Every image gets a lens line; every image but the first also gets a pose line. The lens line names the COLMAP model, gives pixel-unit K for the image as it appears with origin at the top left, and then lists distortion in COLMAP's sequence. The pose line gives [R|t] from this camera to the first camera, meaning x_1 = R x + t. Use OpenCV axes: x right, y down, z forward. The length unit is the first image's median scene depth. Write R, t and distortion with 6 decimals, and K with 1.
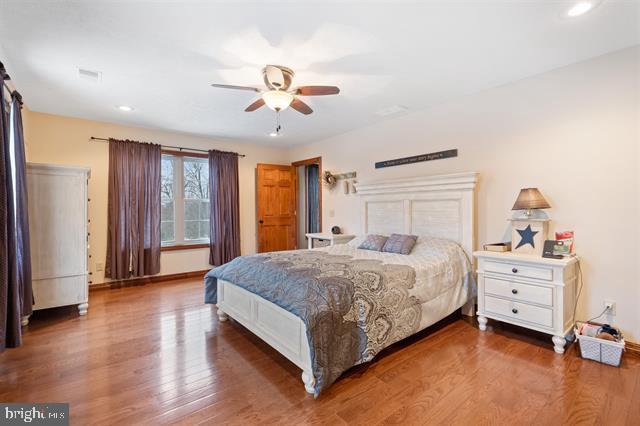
lens RADIAL K [[288.9, 0, 320.0], [0, 288.9, 213.0], [0, 0, 1]] dist [-0.000723, -0.000197]
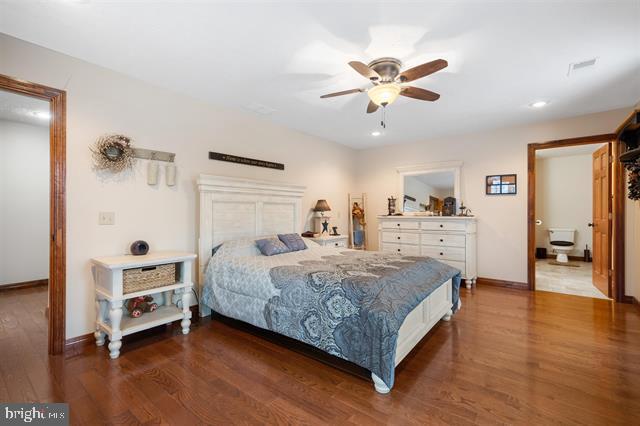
lens RADIAL K [[288.9, 0, 320.0], [0, 288.9, 213.0], [0, 0, 1]] dist [-0.000723, -0.000197]
pose [[-0.231140, -0.007075, 0.972895, -0.746731], [0.007578, 0.999930, 0.009072, -0.013744], [-0.972891, 0.009469, -0.231070, 1.039059]]
